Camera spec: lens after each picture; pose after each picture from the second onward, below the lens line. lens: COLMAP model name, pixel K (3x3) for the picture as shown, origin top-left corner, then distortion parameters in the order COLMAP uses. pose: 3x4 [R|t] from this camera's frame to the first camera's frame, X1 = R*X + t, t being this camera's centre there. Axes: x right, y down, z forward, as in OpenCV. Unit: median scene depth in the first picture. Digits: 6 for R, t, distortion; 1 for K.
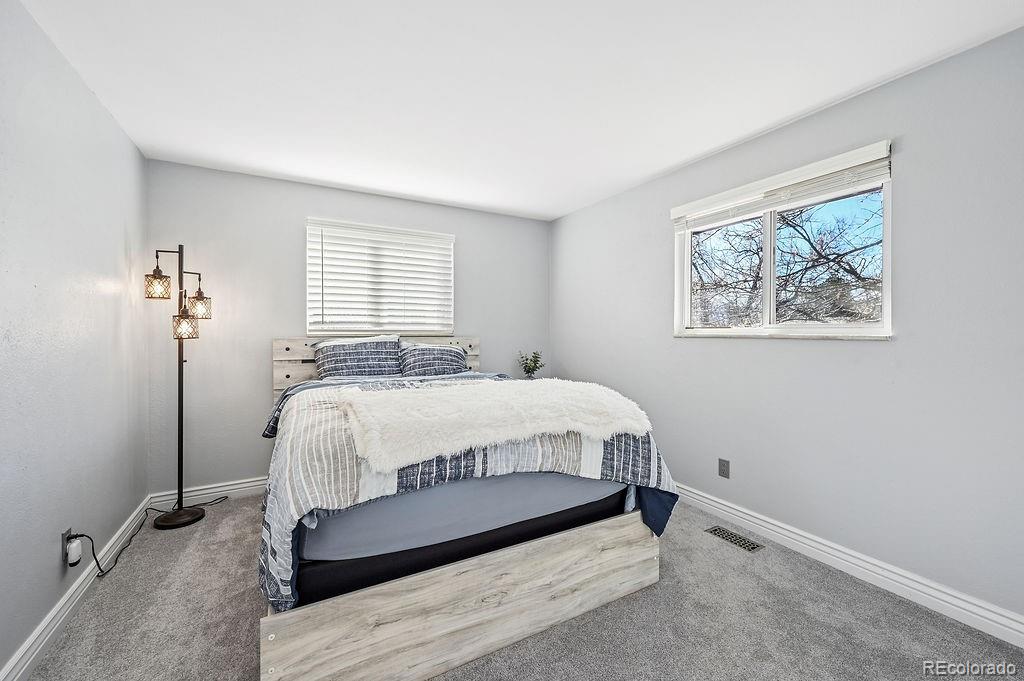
lens RADIAL K [[416.5, 0, 512.9], [0, 416.5, 338.5], [0, 0, 1]] dist [-0.000248, -0.000010]
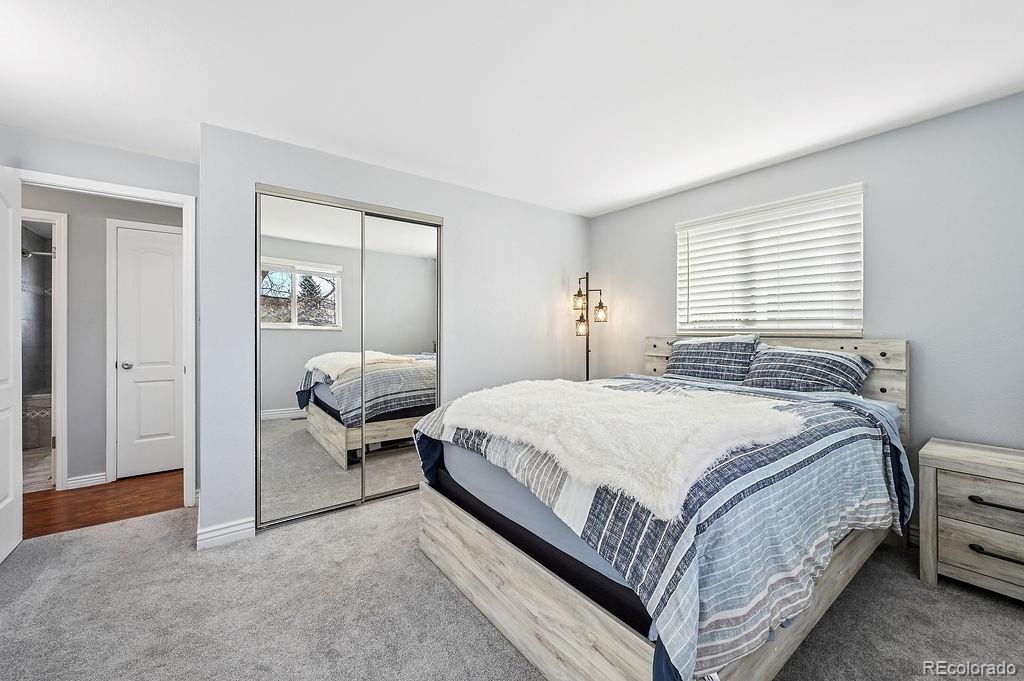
lens RADIAL K [[416.5, 0, 517.7], [0, 416.5, 335.4], [0, 0, 1]] dist [-0.000248, -0.000010]
pose [[0.123591, 0.009881, -0.992284, 0.517703], [-0.016646, 0.999830, 0.007883, -0.006350], [0.992194, 0.015543, 0.123735, 0.460771]]
